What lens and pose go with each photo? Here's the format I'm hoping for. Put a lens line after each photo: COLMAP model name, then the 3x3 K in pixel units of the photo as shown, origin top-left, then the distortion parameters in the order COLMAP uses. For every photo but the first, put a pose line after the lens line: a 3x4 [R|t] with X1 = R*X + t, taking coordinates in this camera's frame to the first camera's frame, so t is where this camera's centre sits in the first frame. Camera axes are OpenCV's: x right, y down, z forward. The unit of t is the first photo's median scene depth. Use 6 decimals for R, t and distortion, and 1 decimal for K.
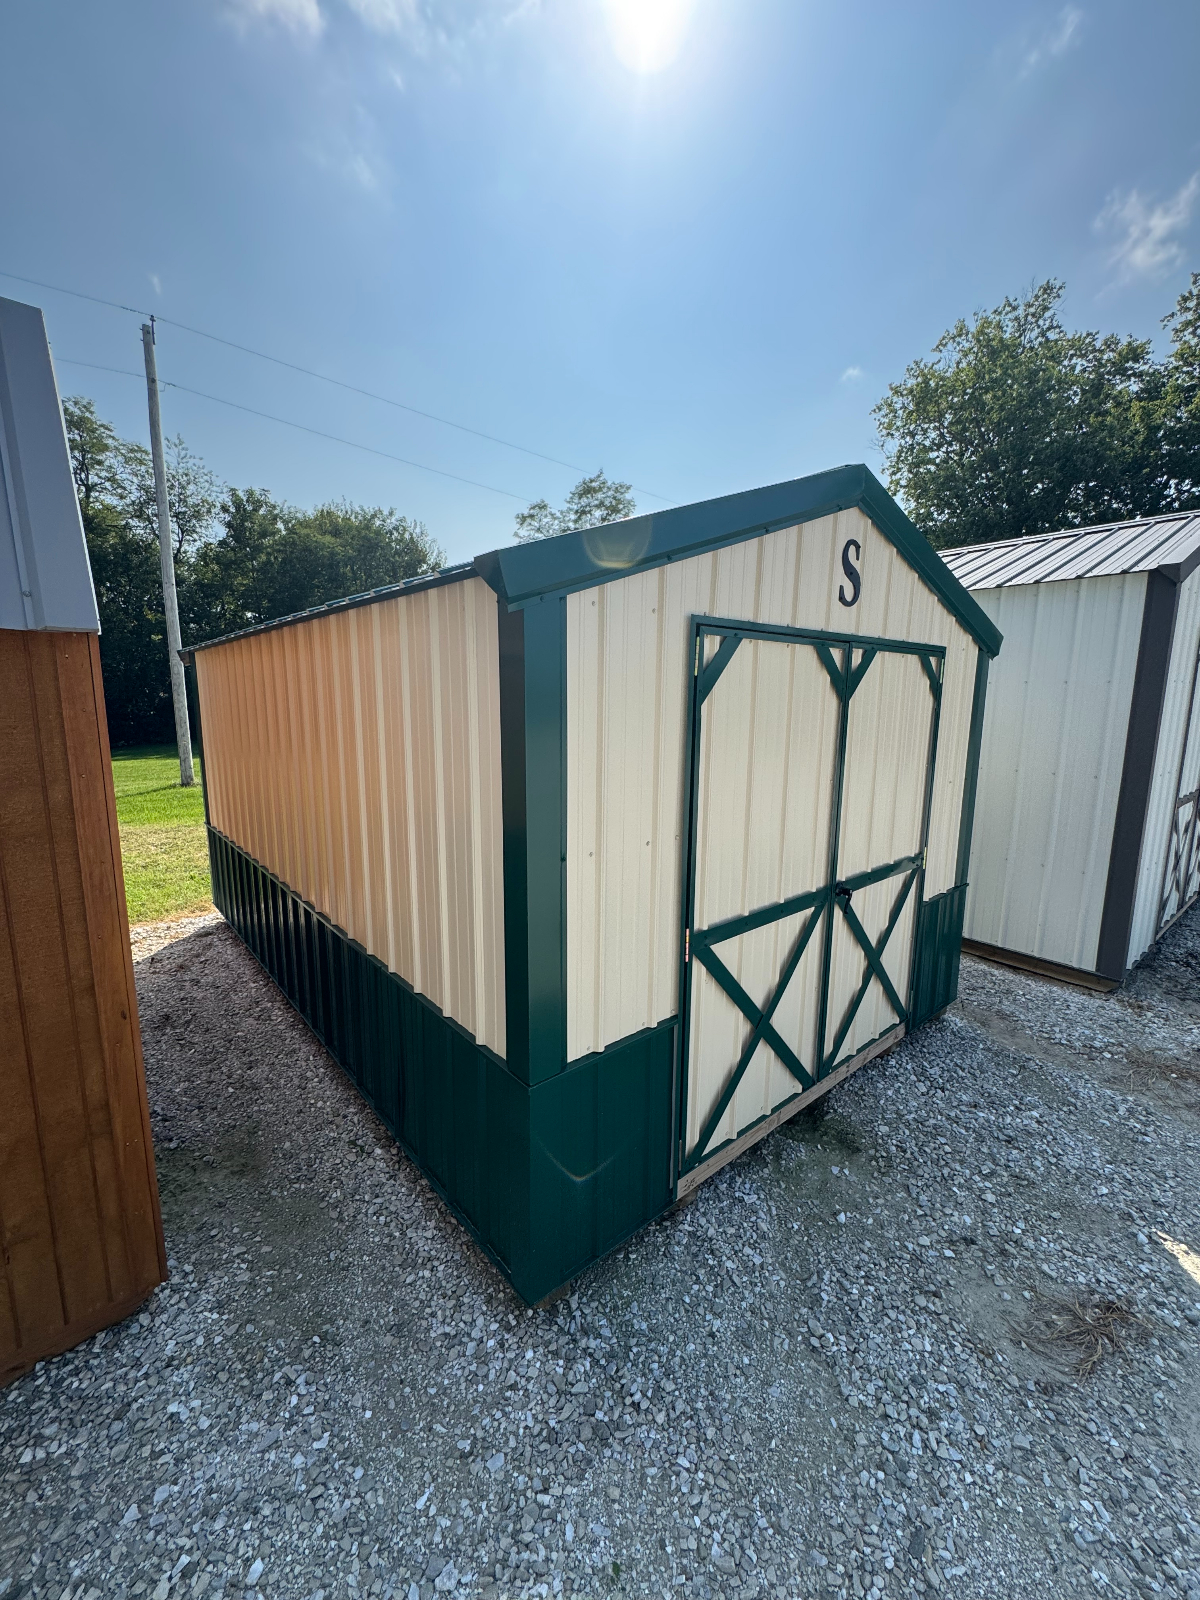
lens RADIAL K [[643.1, 0, 601.2], [0, 643.1, 802.1], [0, 0, 1]] dist [-0.003925, 0.000185]
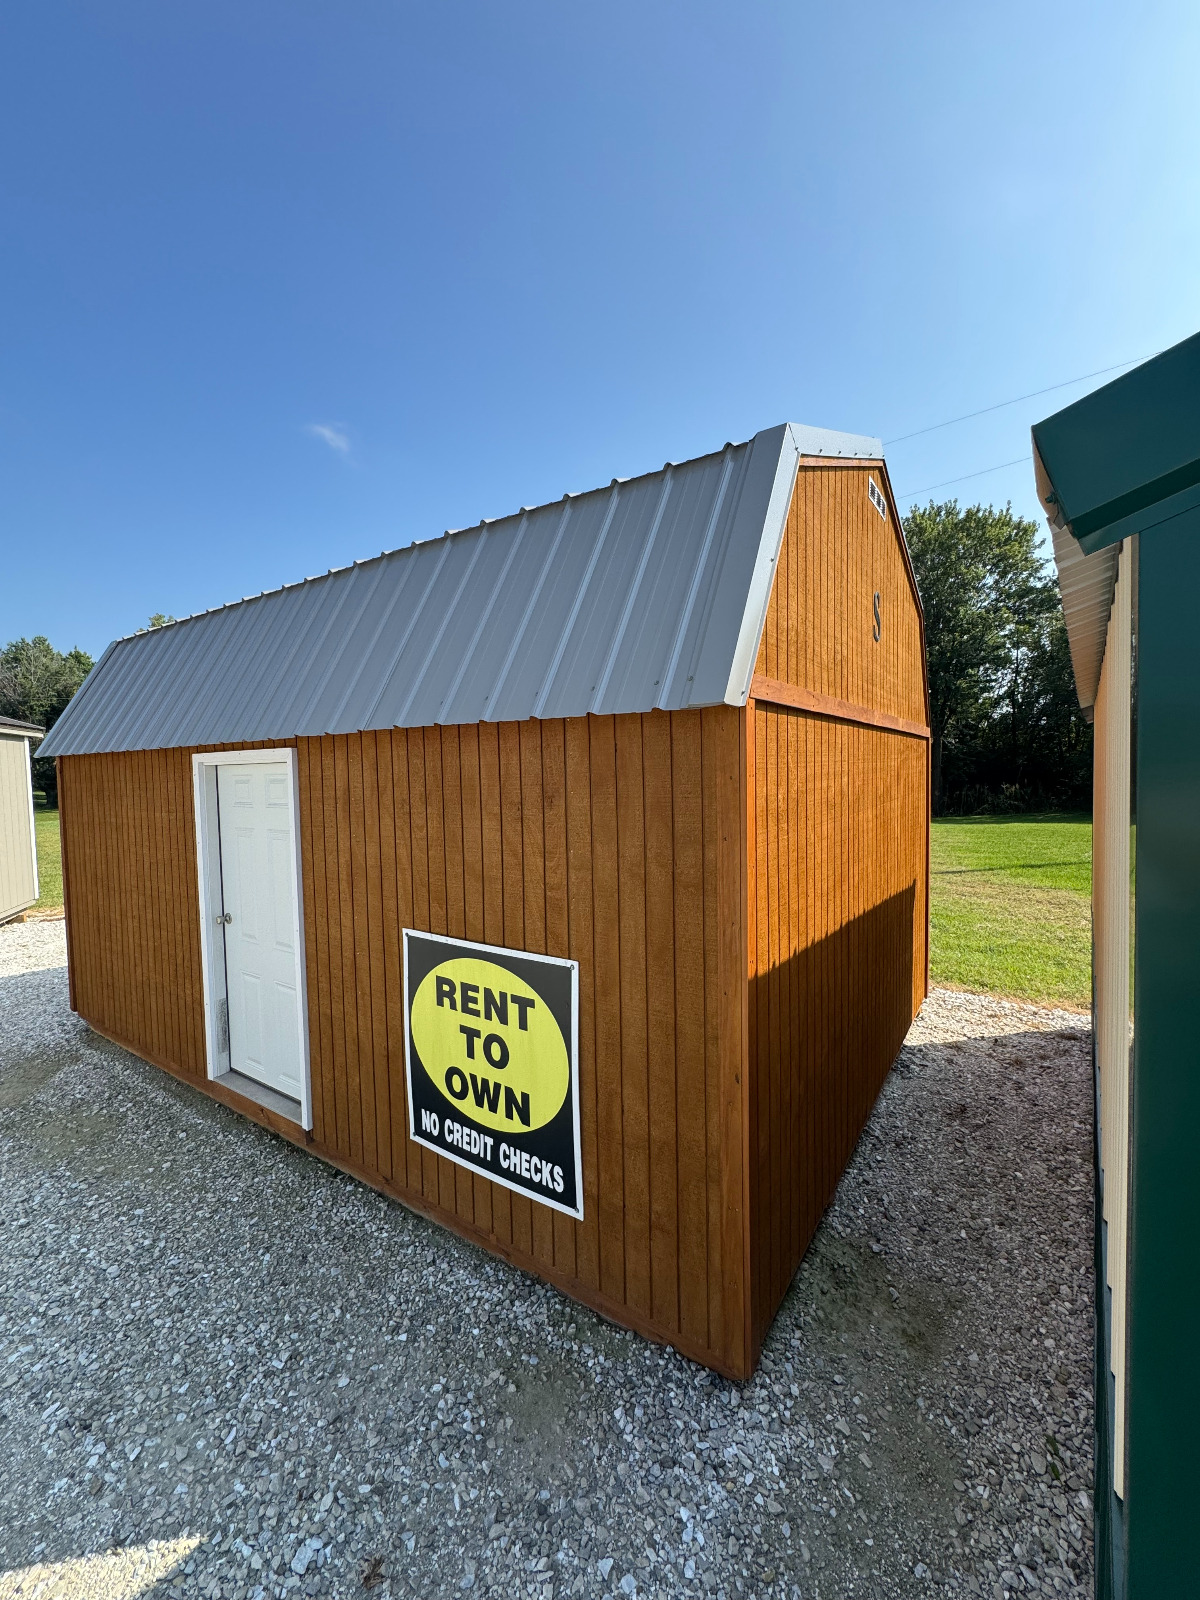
lens RADIAL K [[643.1, 0, 600.1], [0, 643.1, 800.8], [0, 0, 1]] dist [-0.003925, 0.000185]
pose [[0.218663, 0.038984, -0.975021, 0.114344], [-0.133932, 0.990944, 0.009584, -0.053165], [0.966565, 0.128491, 0.221904, 0.344723]]
